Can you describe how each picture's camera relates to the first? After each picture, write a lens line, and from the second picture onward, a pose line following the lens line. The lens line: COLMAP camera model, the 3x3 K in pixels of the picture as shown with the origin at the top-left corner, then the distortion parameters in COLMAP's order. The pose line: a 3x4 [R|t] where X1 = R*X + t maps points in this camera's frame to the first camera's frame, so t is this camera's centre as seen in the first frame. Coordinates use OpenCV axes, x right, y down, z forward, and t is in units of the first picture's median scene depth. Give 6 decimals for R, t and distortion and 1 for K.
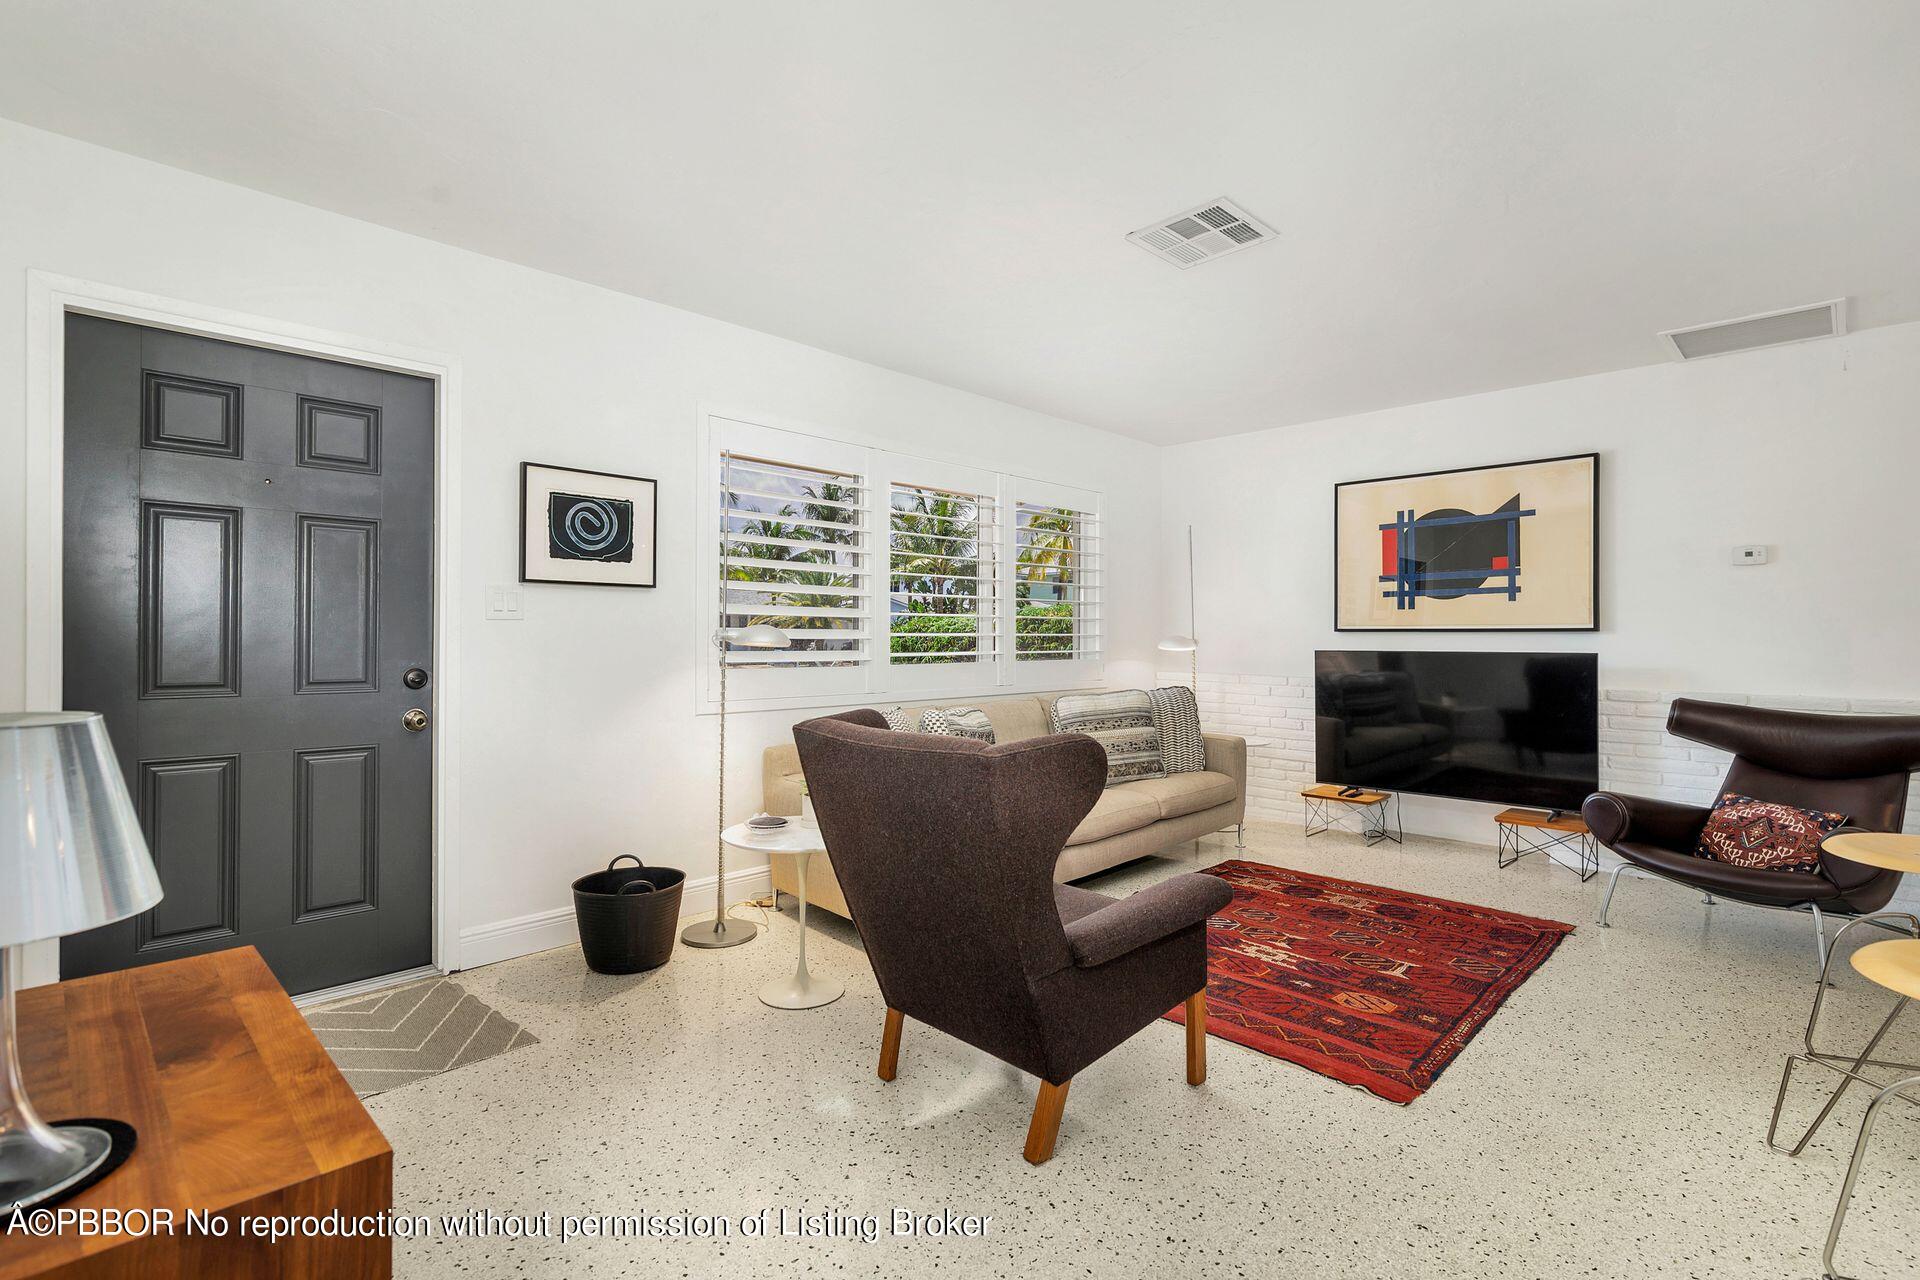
lens RADIAL K [[886.5, 0, 954.6], [0, 886.5, 640.1], [0, 0, 1]] dist [0.002466, 0.000160]
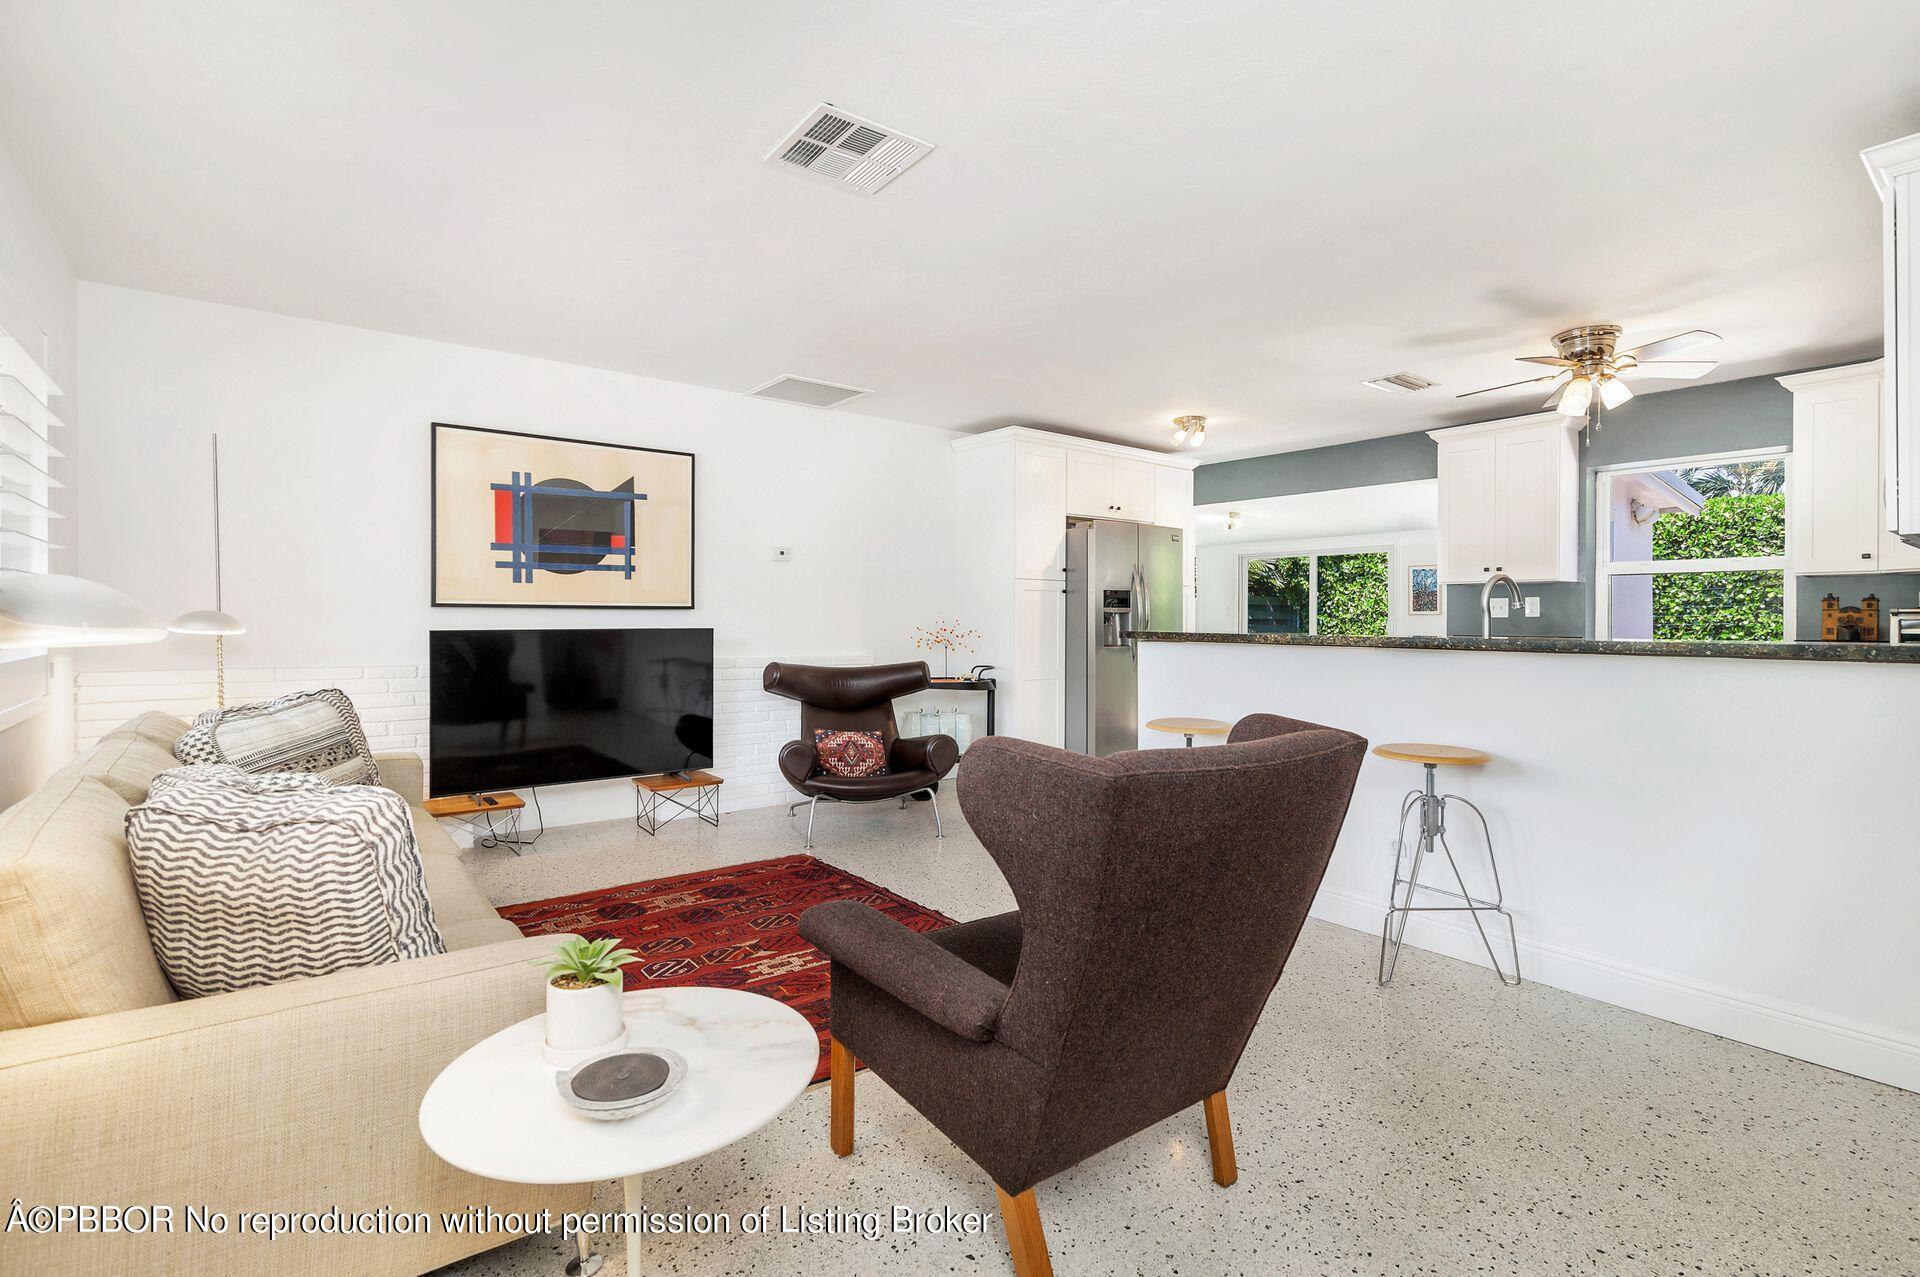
lens RADIAL K [[894.7, 0, 955.6], [0, 894.7, 622.0], [0, 0, 1]] dist [0.002697, -0.000322]
pose [[0.127796, -0.007659, 0.991771, -0.455555], [0.001831, 0.999970, 0.007487, -0.001590], [-0.991799, 0.000859, 0.127806, 0.614420]]
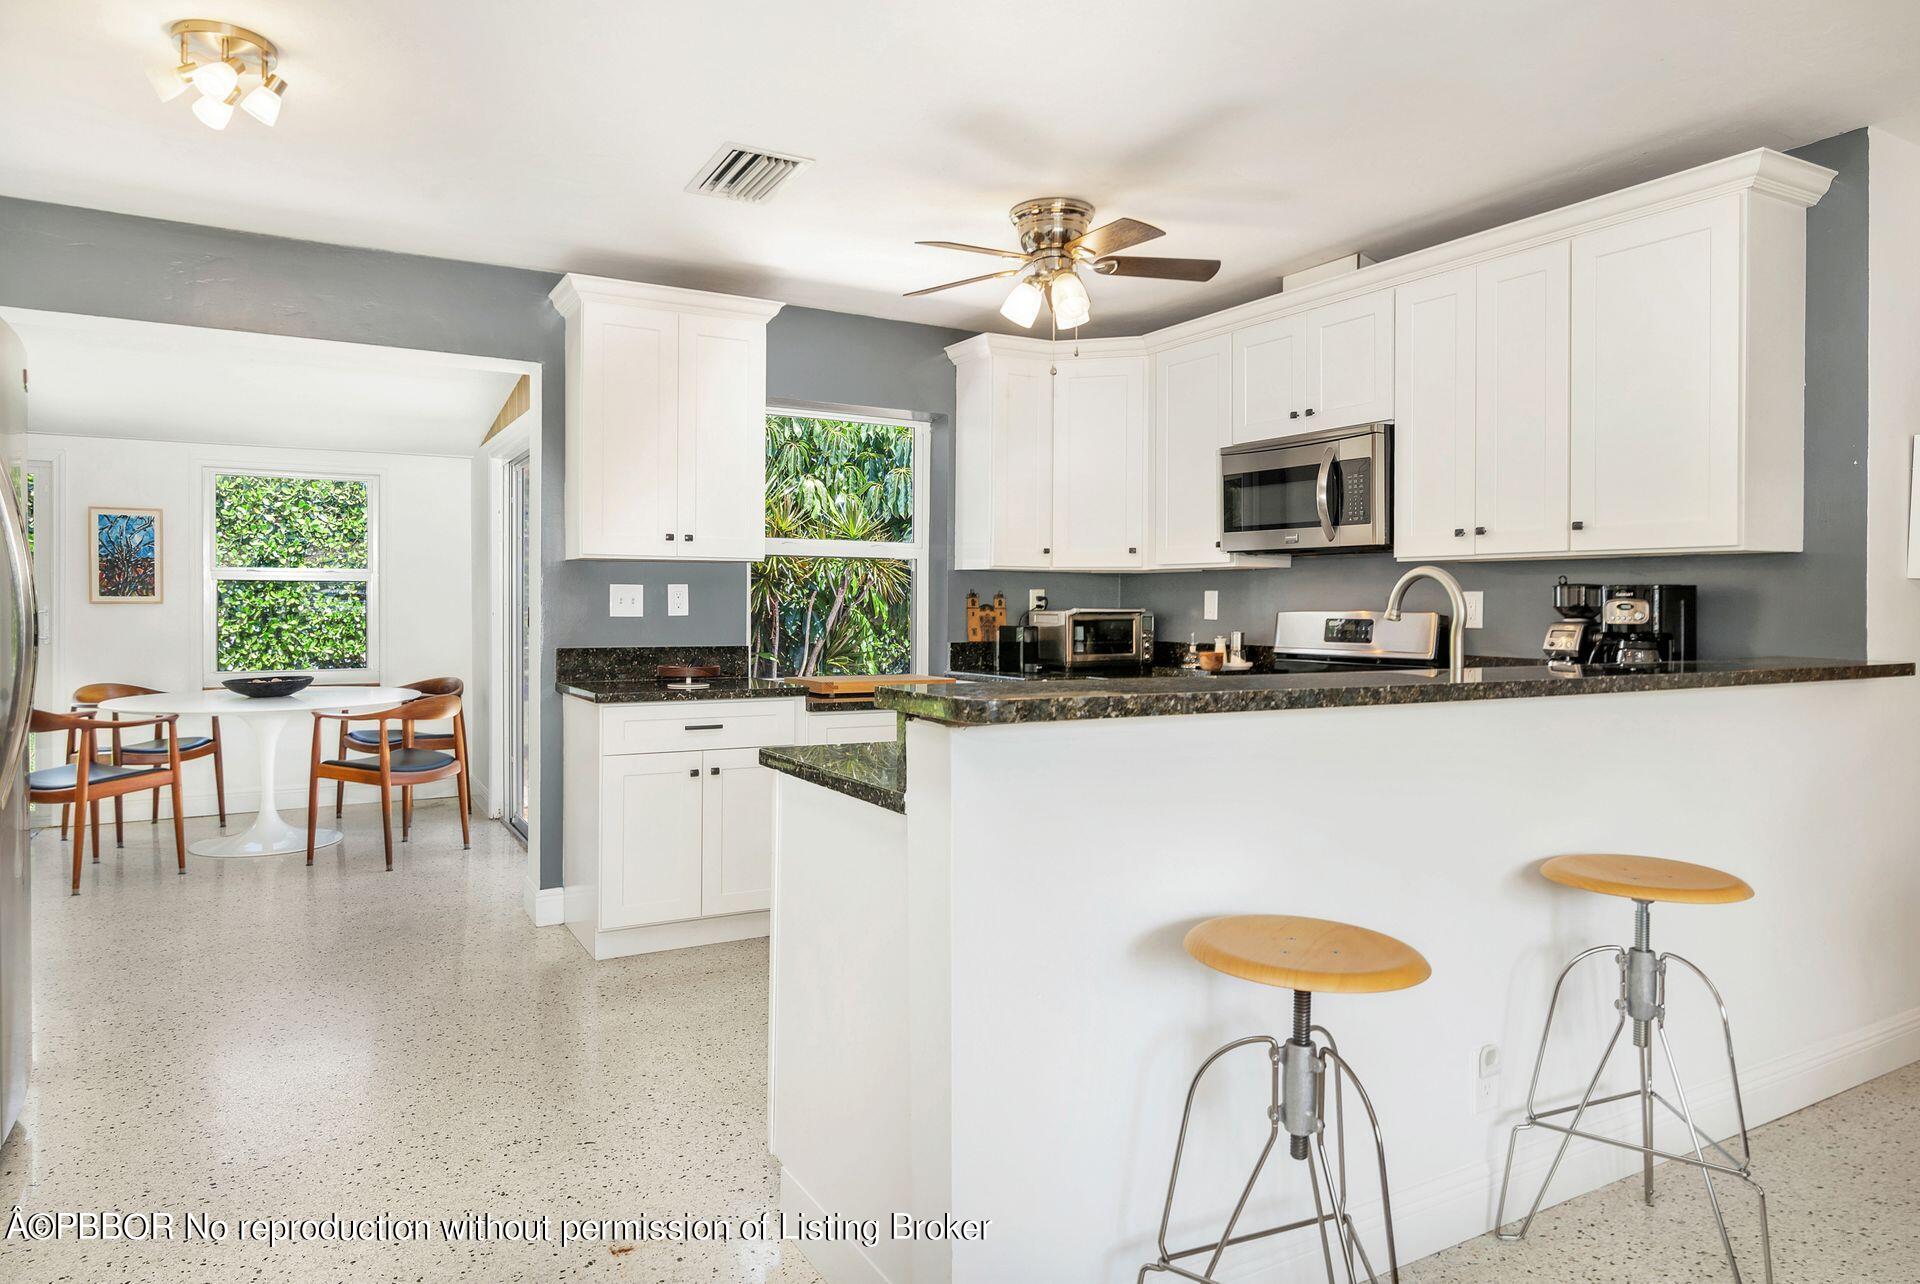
lens RADIAL K [[1186.4, 0, 960.5], [0, 1186.4, 613.5], [0, 0, 1]] dist [-0.000007, 0.000679]
pose [[-0.963000, -0.012285, 0.269221, 0.550905], [-0.009067, 0.999872, 0.013196, -0.018935], [-0.269348, 0.010267, -0.962988, 0.972248]]
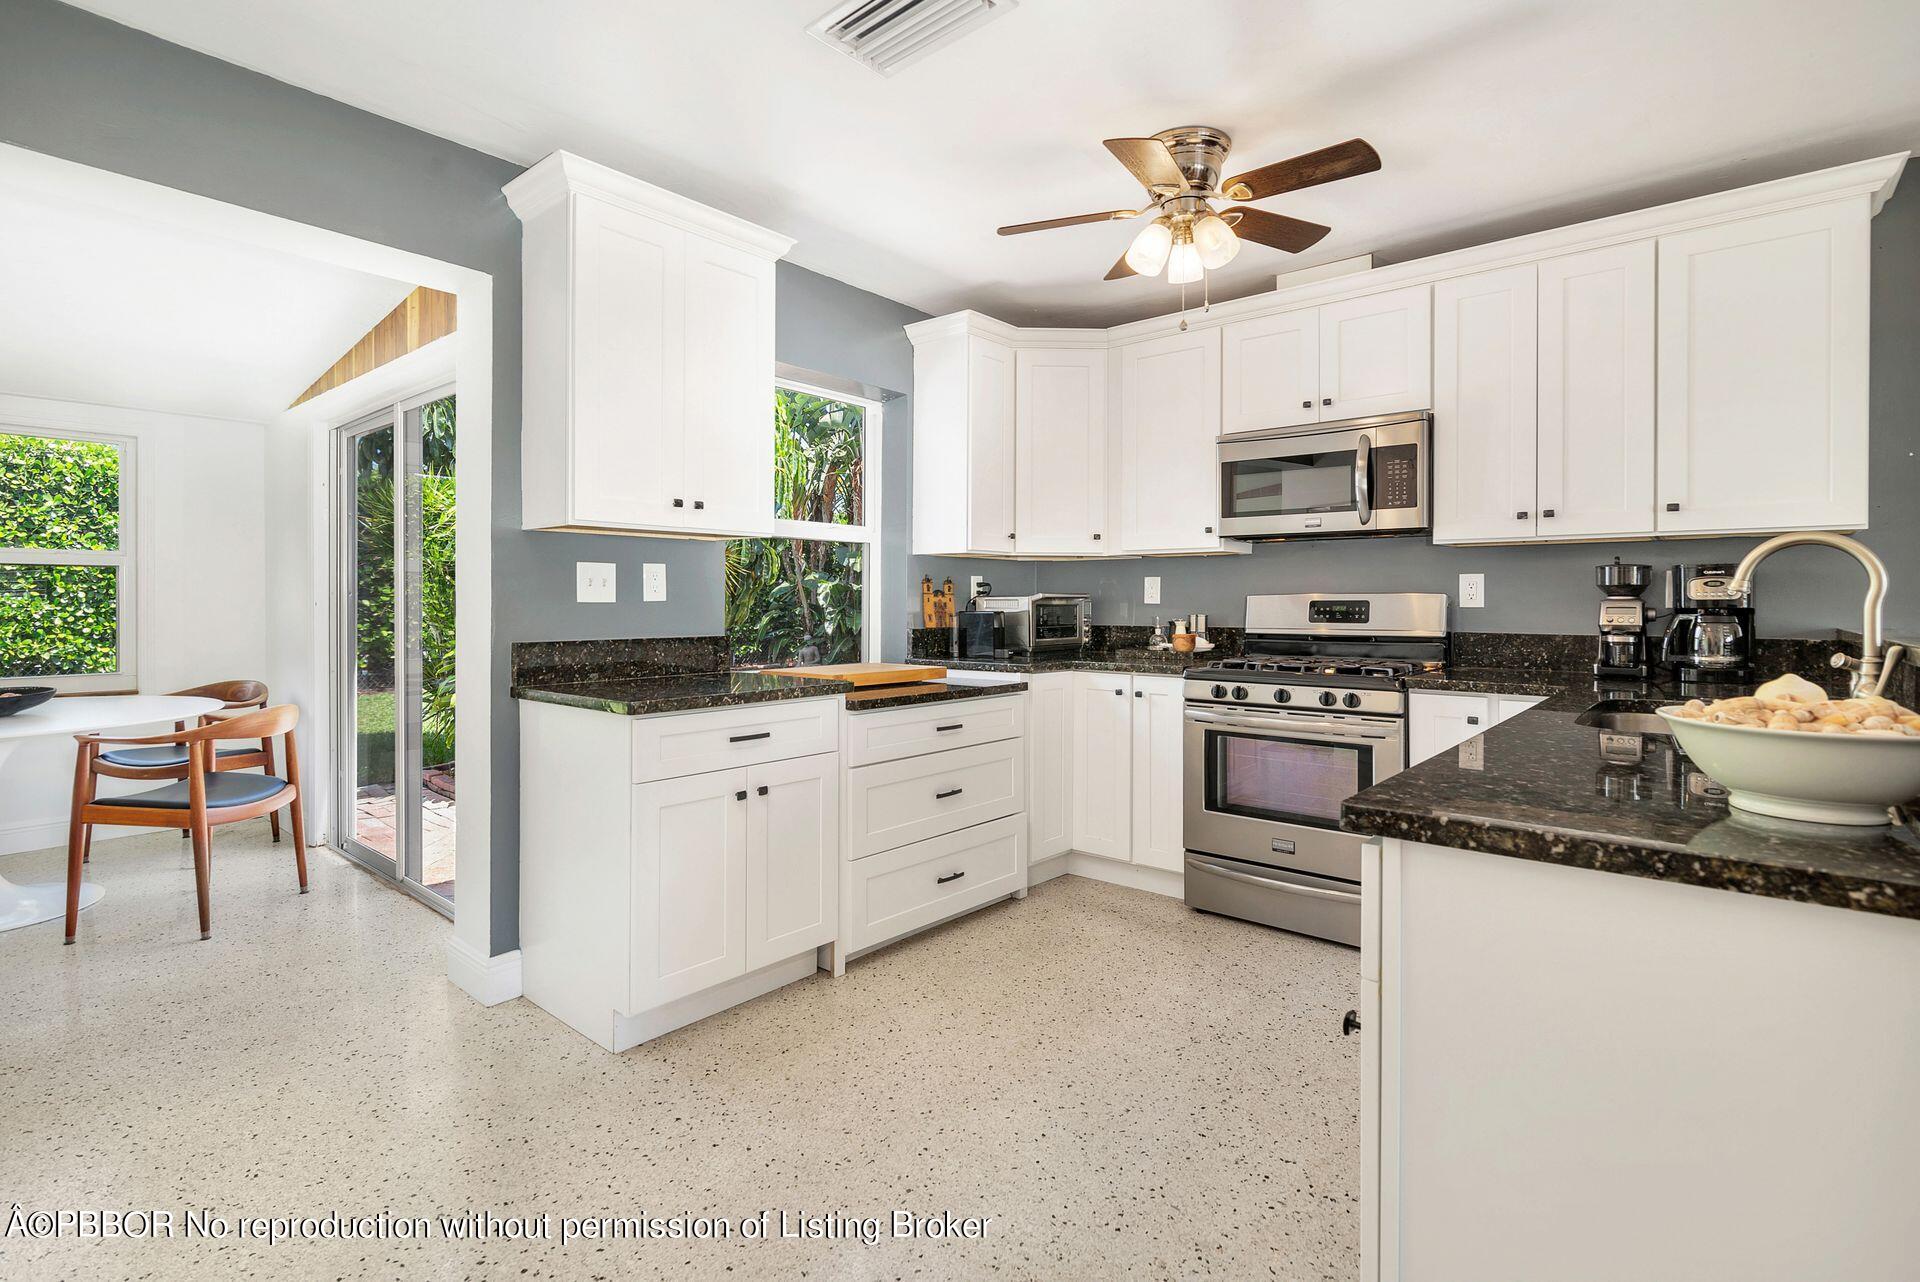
lens RADIAL K [[909.4, 0, 951.1], [0, 909.4, 599.8], [0, 0, 1]] dist [-0.000236, -0.000314]
pose [[-0.997398, -0.006263, -0.071820, 0.975946], [-0.006383, 0.999979, 0.001449, -0.001078], [0.071809, 0.001904, -0.997417, 0.664053]]
